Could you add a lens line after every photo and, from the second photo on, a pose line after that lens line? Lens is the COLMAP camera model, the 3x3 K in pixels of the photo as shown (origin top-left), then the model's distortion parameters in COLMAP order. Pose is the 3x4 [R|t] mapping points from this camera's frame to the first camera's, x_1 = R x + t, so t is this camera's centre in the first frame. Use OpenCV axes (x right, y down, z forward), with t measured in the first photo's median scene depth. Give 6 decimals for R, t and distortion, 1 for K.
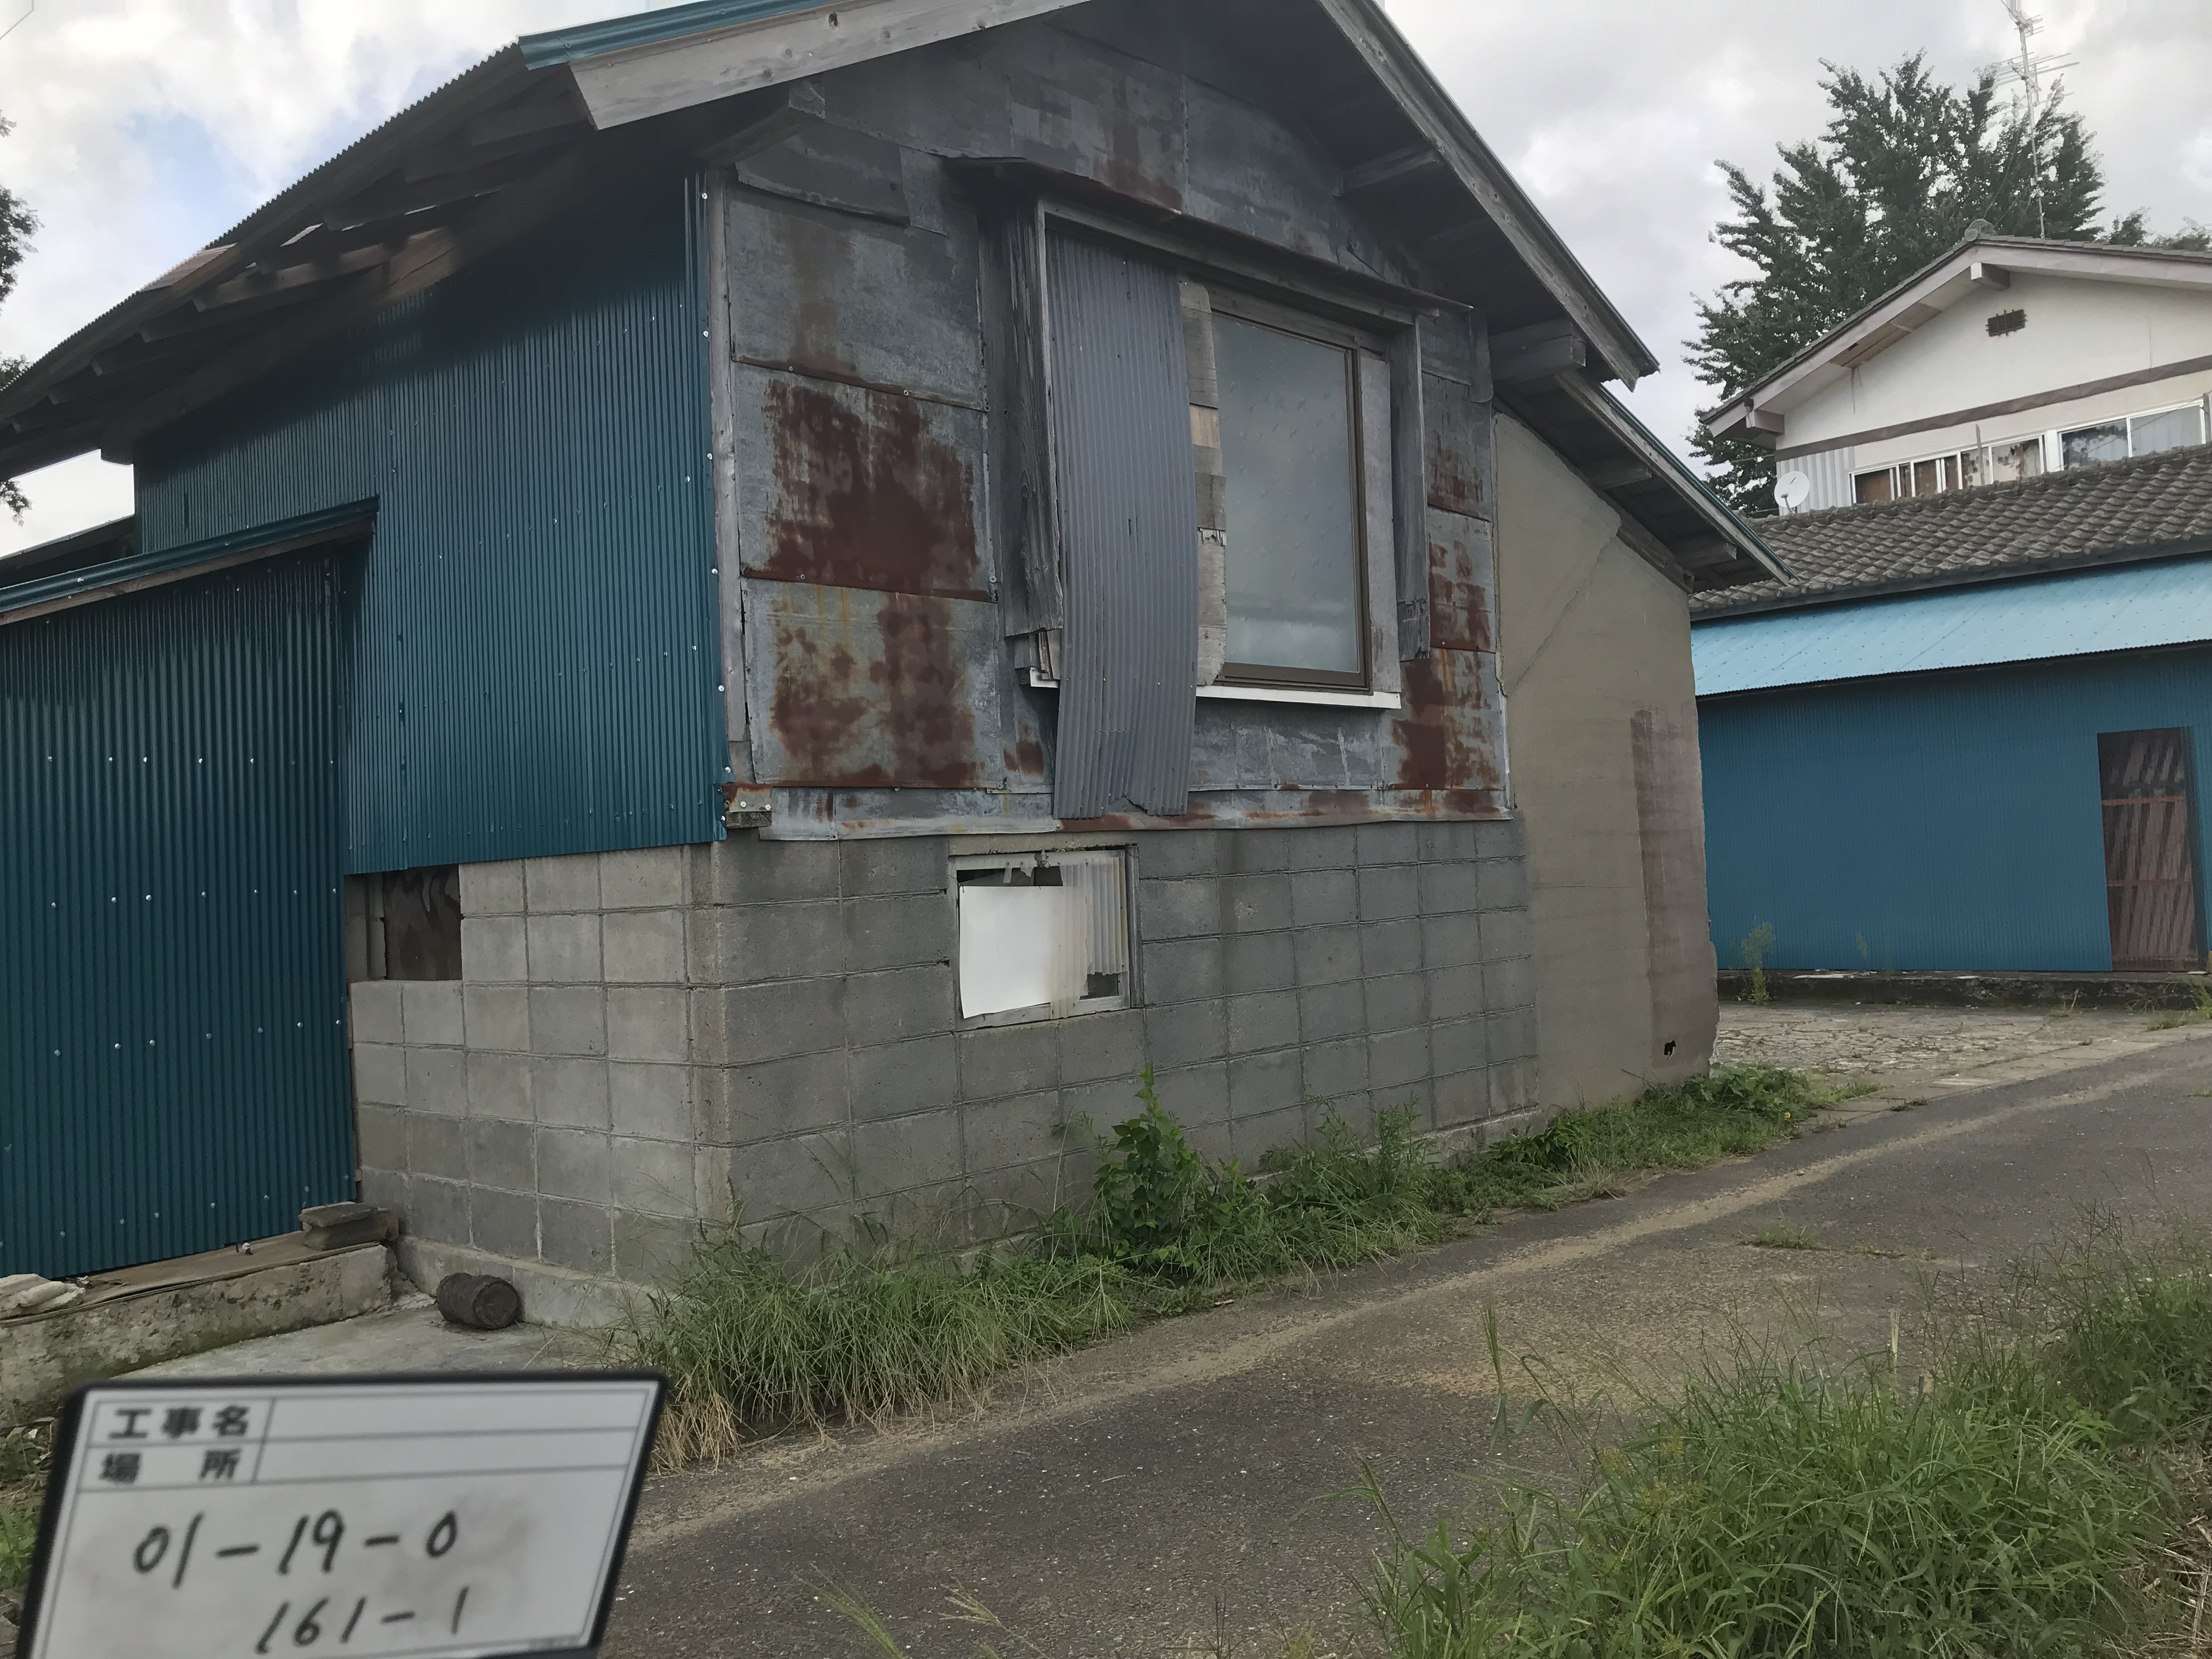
lens RADIAL K [[1815.5, 0, 1100.9], [0, 1815.5, 822.5], [0, 0, 1]] dist [0.056958, -0.108383]
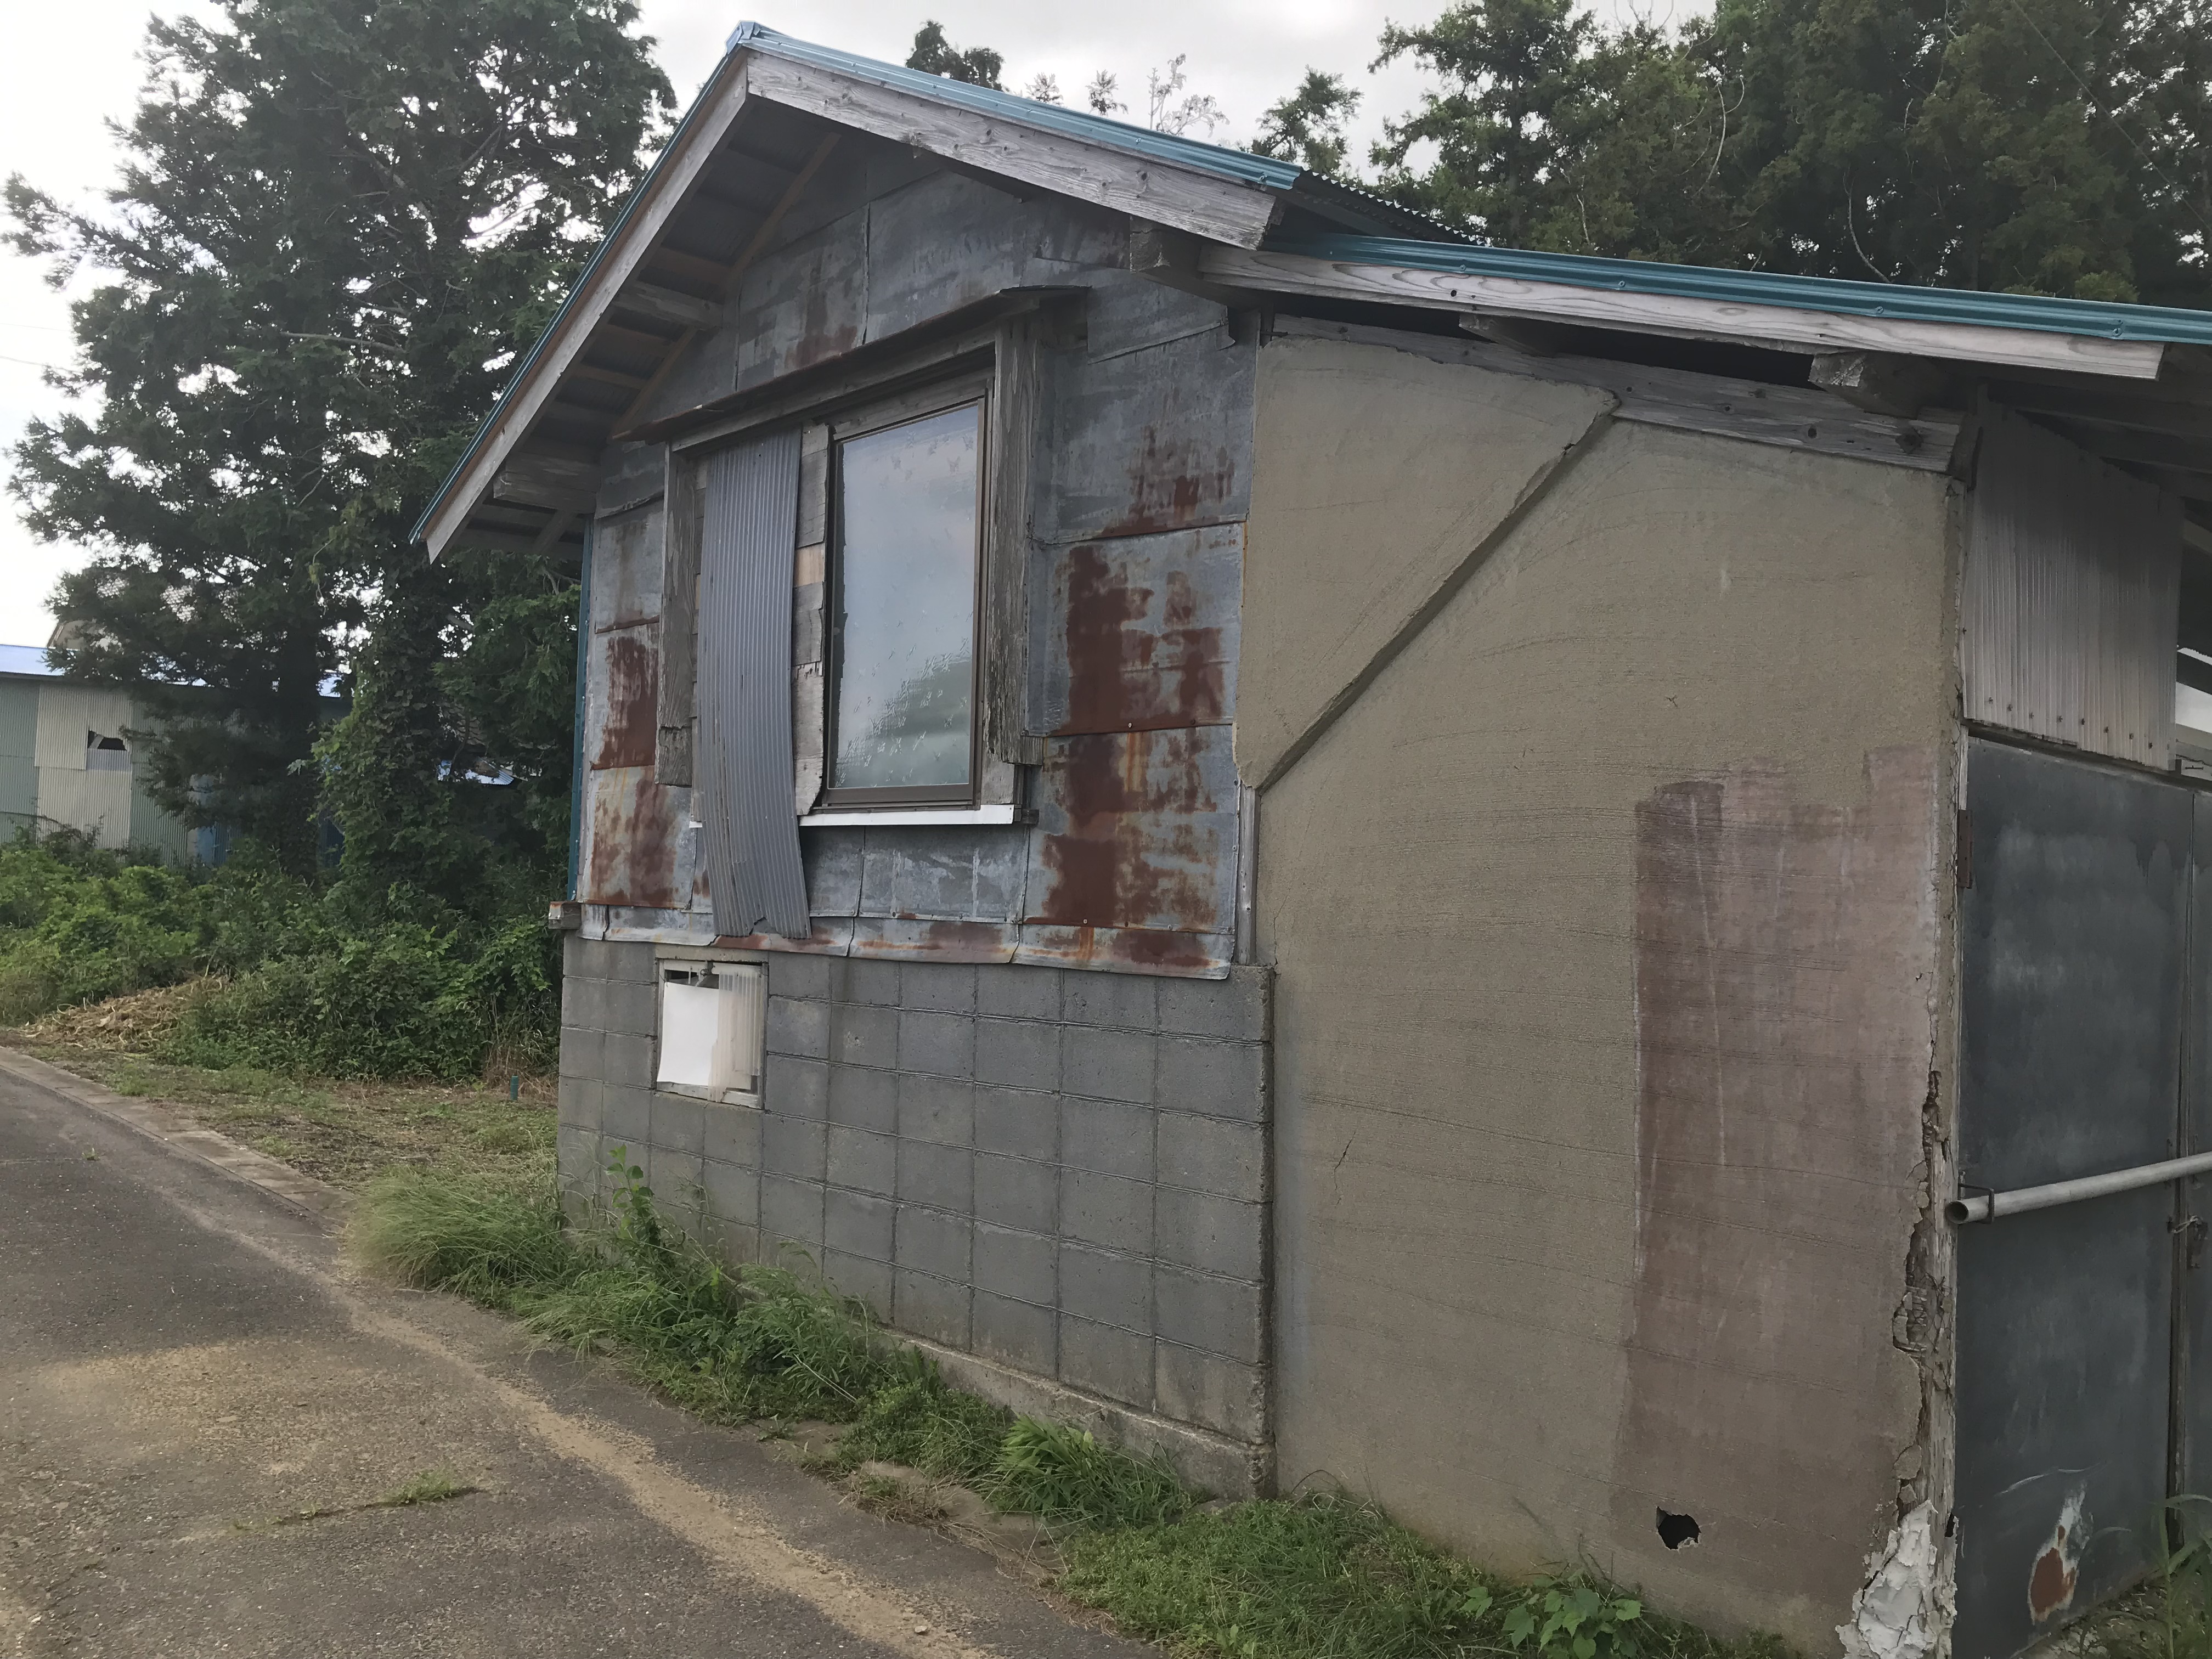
lens RADIAL K [[1815.5, 0, 1100.9], [0, 1815.5, 822.5], [0, 0, 1]] dist [0.056958, -0.108383]
pose [[-0.066093, -0.005771, -0.997797, 0.960149], [-0.006601, 0.999964, -0.005347, -0.059341], [0.997792, 0.006233, -0.066129, 1.098354]]
